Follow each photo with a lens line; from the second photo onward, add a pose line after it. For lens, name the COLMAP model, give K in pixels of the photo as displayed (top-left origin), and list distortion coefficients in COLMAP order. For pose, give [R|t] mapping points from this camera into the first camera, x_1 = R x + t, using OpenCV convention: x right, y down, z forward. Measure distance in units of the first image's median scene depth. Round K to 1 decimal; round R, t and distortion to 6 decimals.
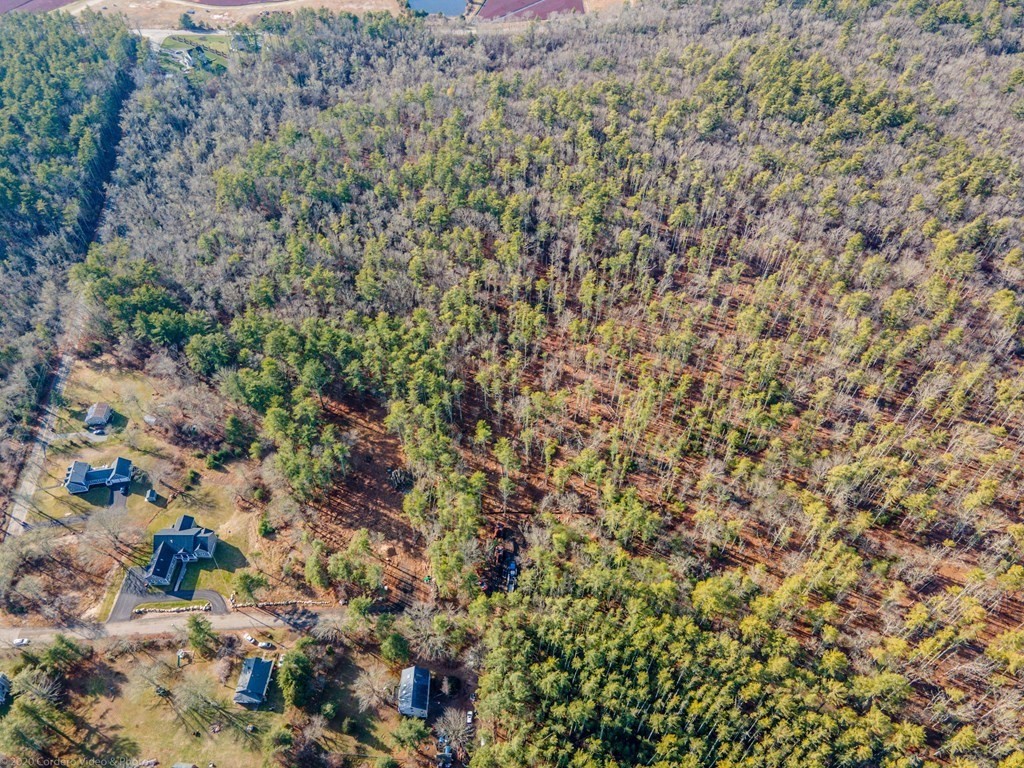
lens RADIAL K [[730.6, 0, 512.0], [0, 730.6, 384.0], [0, 0, 1]] dist [0.009051, 0.058735]
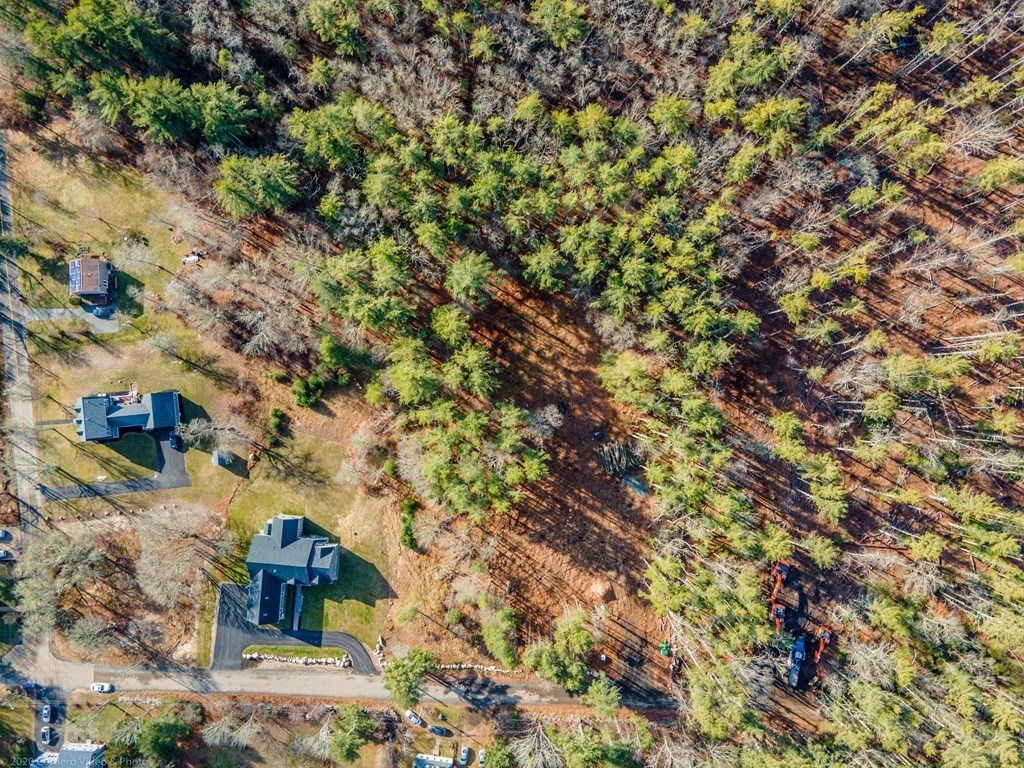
lens RADIAL K [[730.6, 0, 512.0], [0, 730.6, 384.0], [0, 0, 1]] dist [0.009051, 0.058735]
pose [[0.996273, 0.081732, -0.027579, -0.236577], [-0.043374, 0.751026, 0.658846, -0.319009], [0.074561, -0.655194, 0.751772, 0.601326]]
